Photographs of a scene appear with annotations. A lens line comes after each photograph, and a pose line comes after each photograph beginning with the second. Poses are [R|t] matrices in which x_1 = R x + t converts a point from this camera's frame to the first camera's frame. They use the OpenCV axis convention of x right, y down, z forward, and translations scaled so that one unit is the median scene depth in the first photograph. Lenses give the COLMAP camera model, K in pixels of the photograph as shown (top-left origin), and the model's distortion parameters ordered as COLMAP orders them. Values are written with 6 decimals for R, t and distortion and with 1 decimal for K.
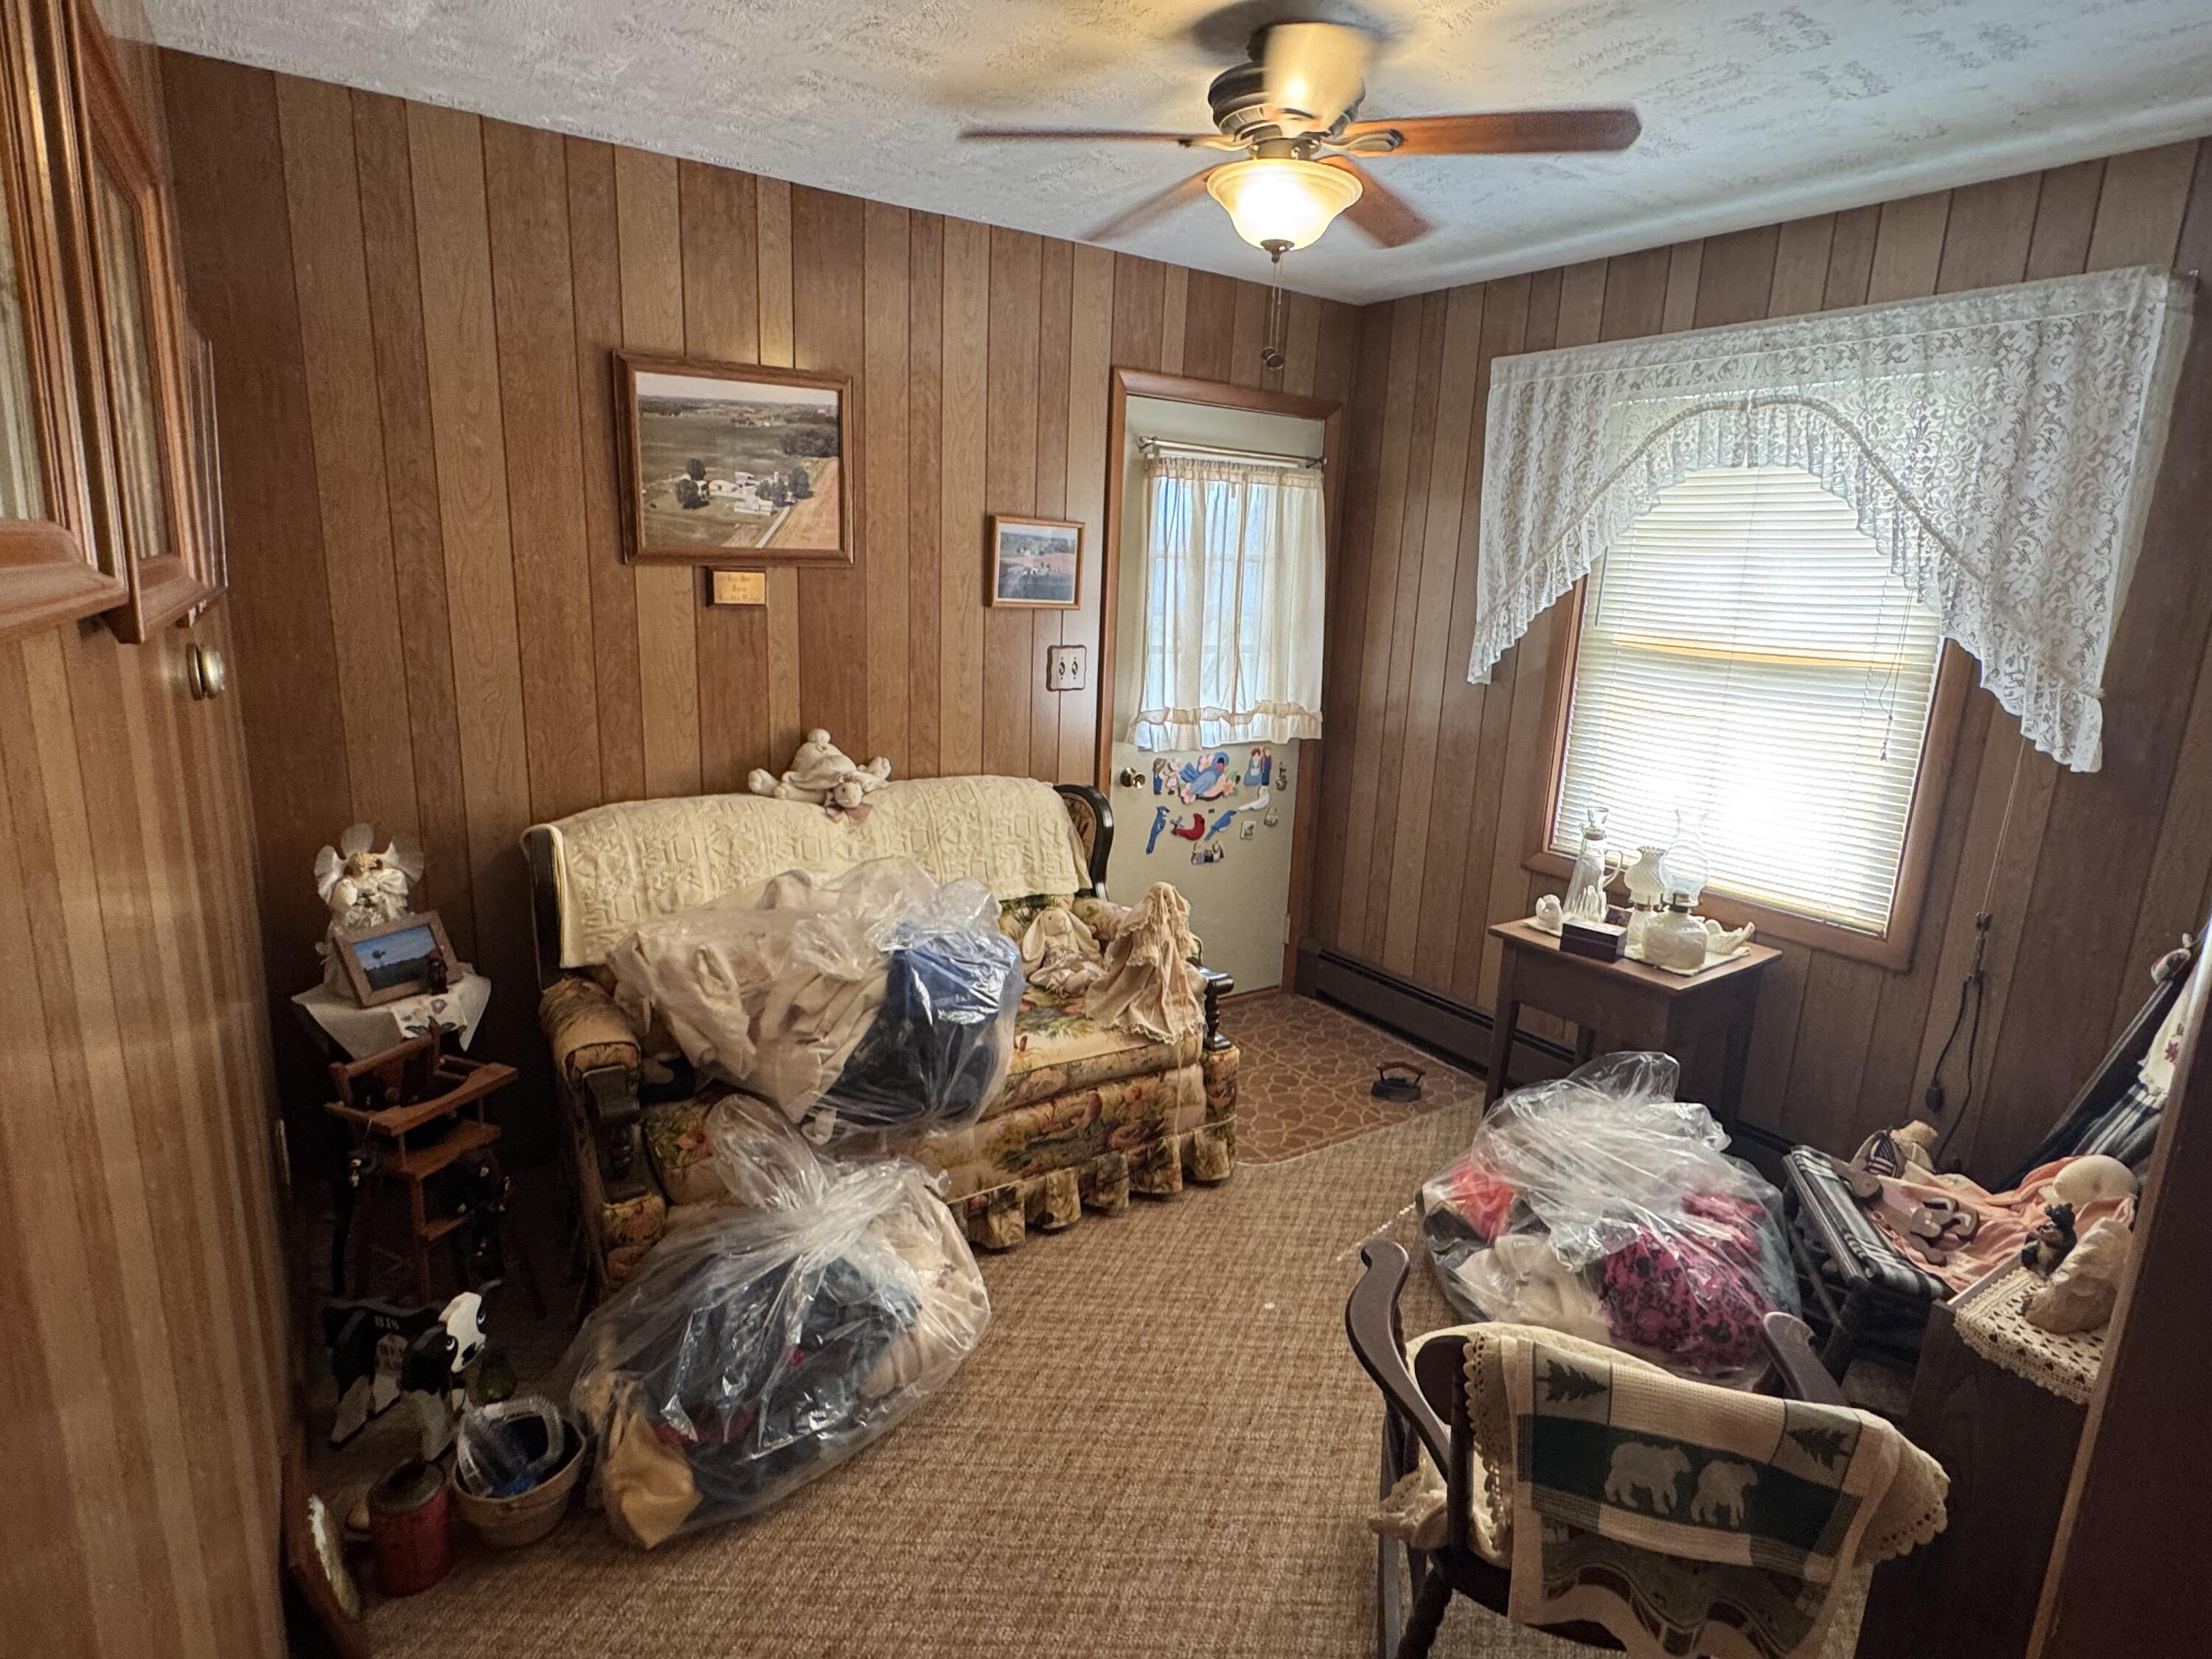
lens RADIAL K [[1177.0, 0, 1106.8], [0, 1177.0, 824.5], [0, 0, 1]] dist [0.001752, -0.000141]
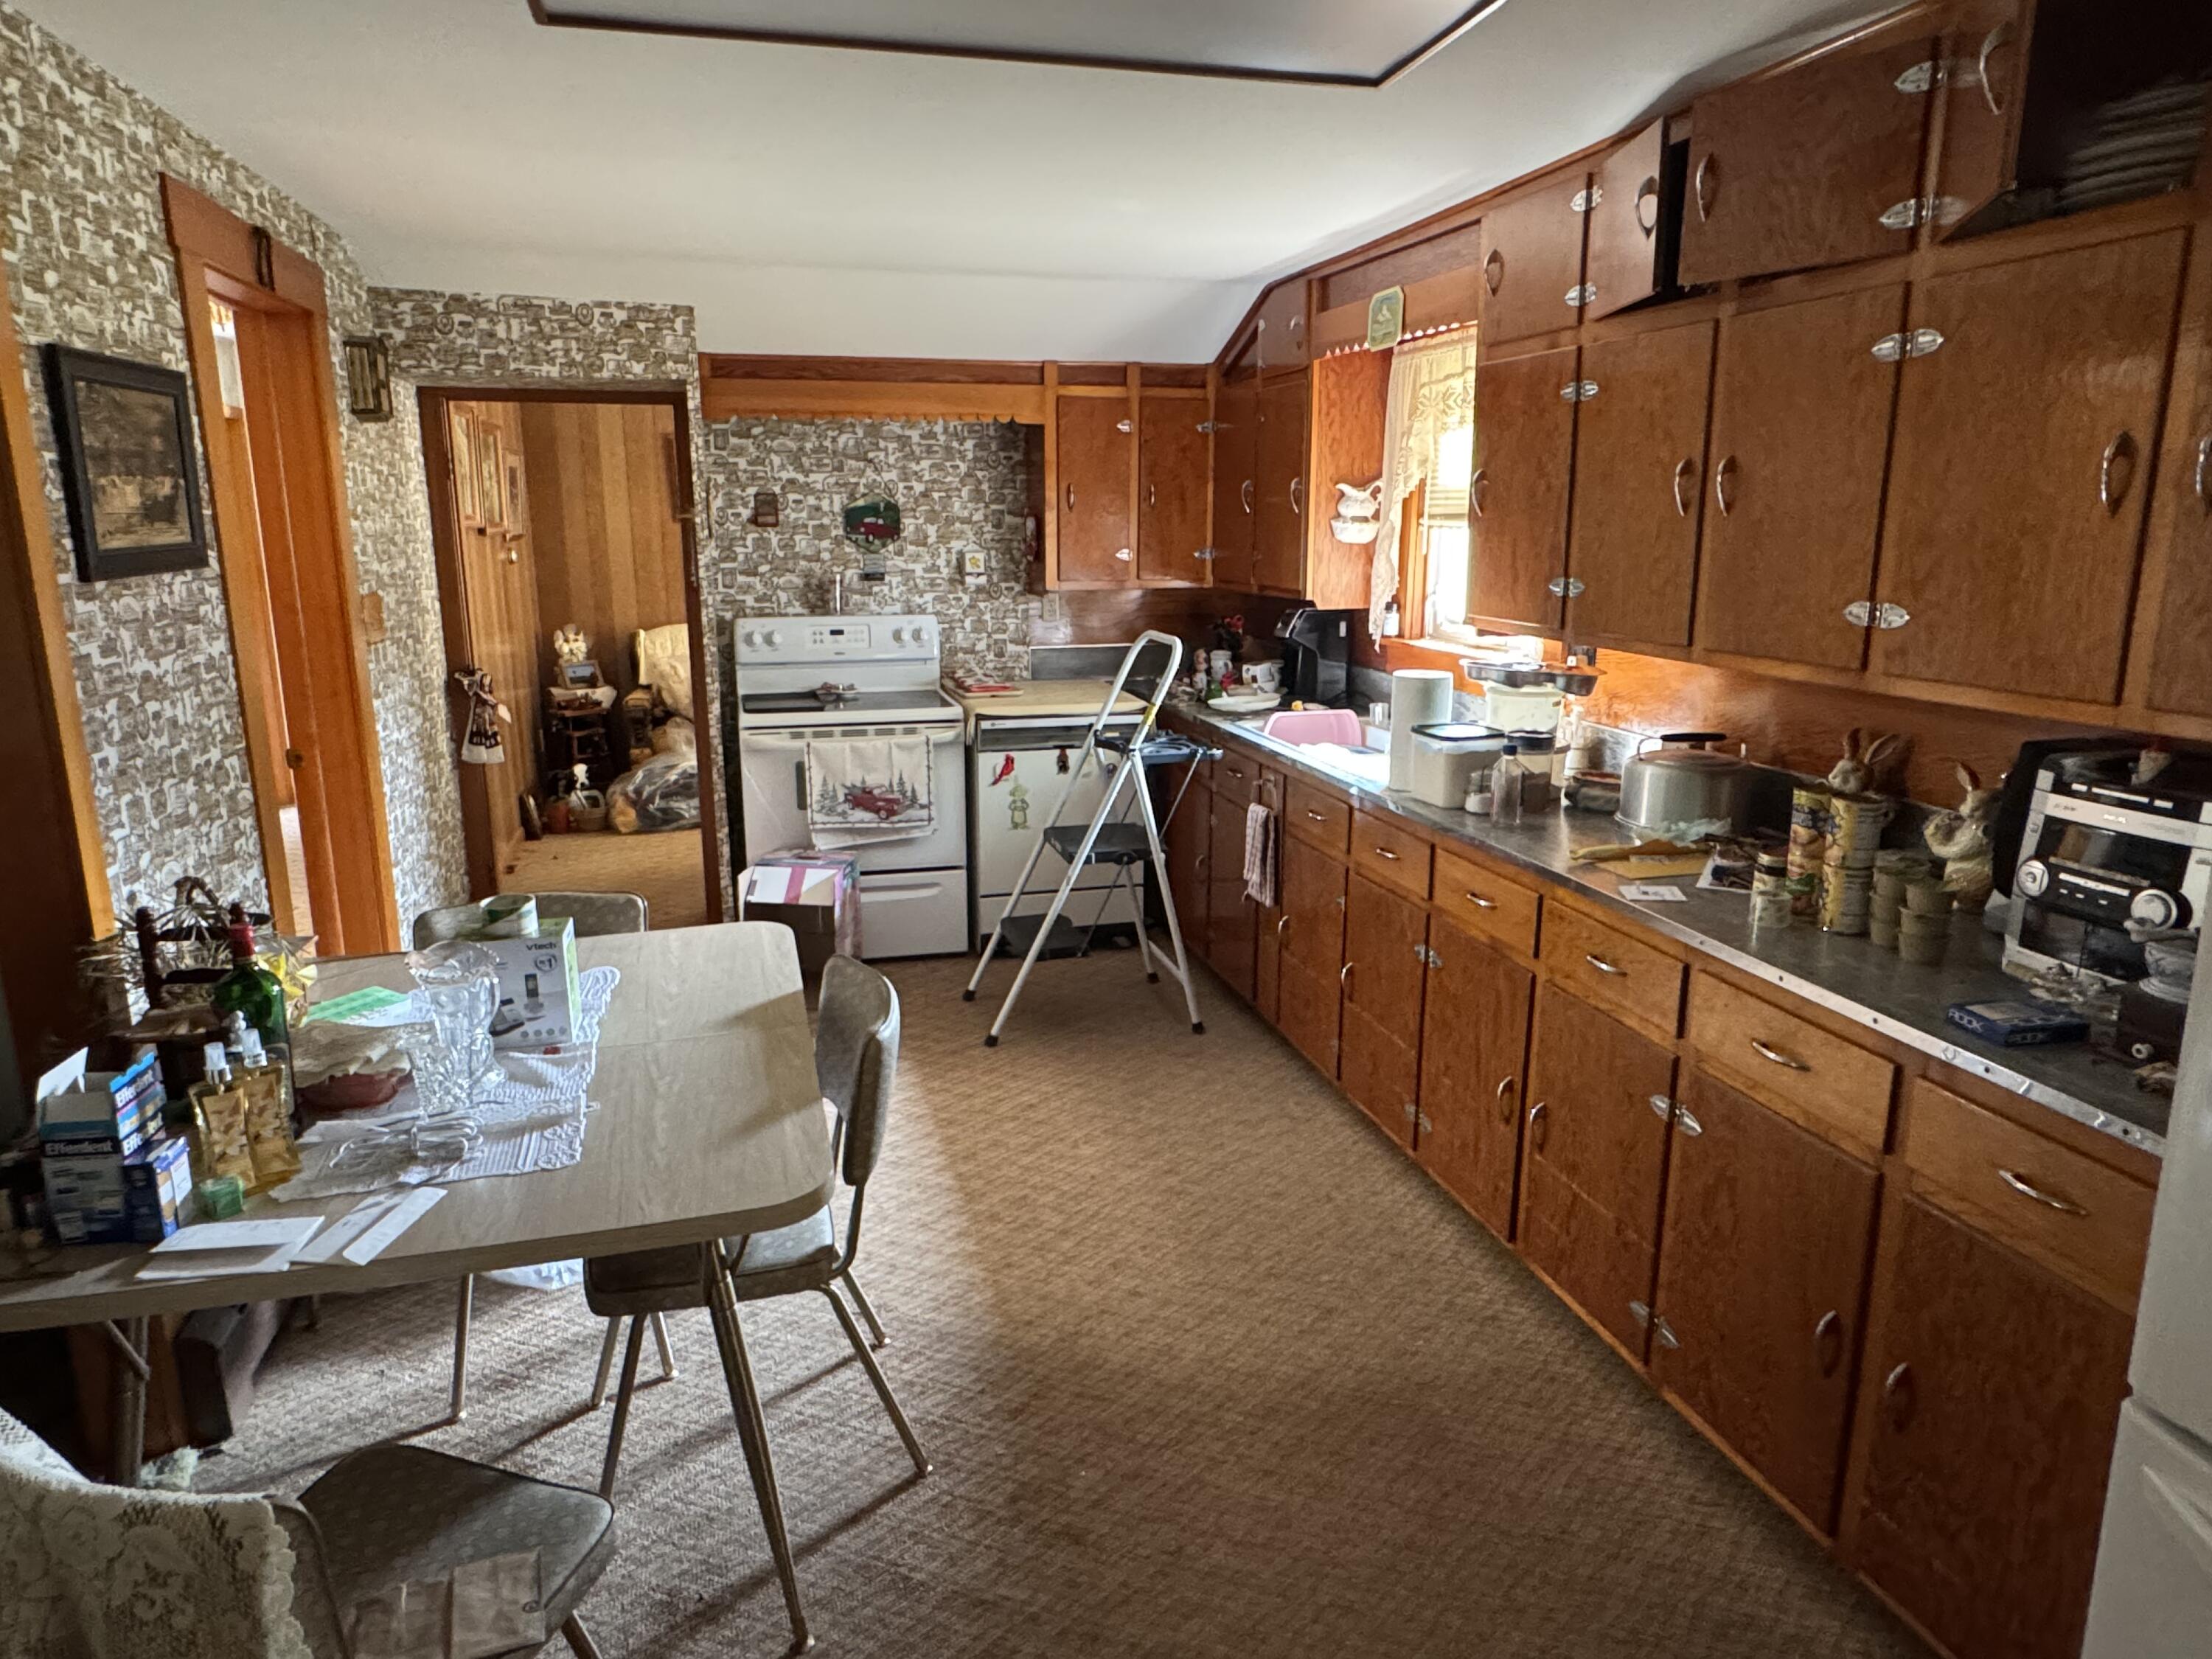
lens RADIAL K [[1410.3, 0, 1104.6], [0, 1410.3, 829.7], [0, 0, 1]] dist [0.000410, 0.000041]
pose [[0.951153, 0.035610, -0.306658, 1.551440], [-0.034476, 0.999364, 0.009116, 0.407675], [0.306788, 0.001902, 0.951776, -1.707094]]
